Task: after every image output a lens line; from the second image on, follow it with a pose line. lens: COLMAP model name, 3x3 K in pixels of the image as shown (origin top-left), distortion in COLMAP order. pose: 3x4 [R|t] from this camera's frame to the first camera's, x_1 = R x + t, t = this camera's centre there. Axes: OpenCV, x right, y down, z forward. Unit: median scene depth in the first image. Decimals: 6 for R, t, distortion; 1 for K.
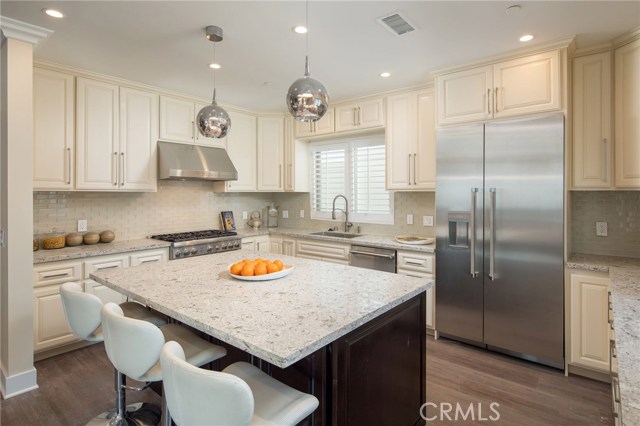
lens RADIAL K [[323.0, 0, 375.1], [0, 323.0, 190.8], [0, 0, 1]] dist [0.001063, -0.003225]
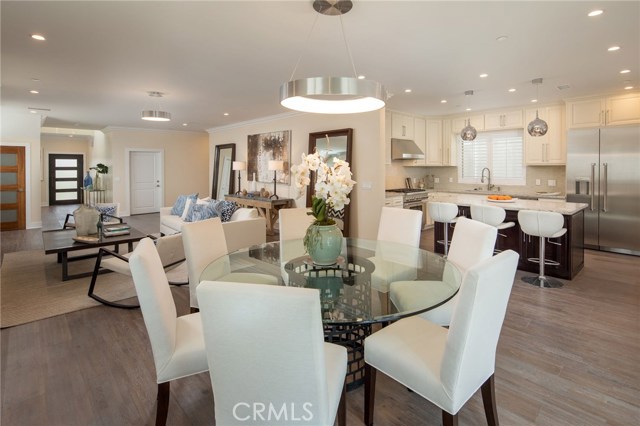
lens RADIAL K [[323.0, 0, 345.7], [0, 323.0, 169.0], [0, 0, 1]] dist [0.001063, -0.003225]
pose [[0.989794, -0.000150, -0.142503, -0.577907], [0.001920, 0.999923, 0.012284, -0.002320], [0.142491, -0.012432, 0.989718, -0.720850]]
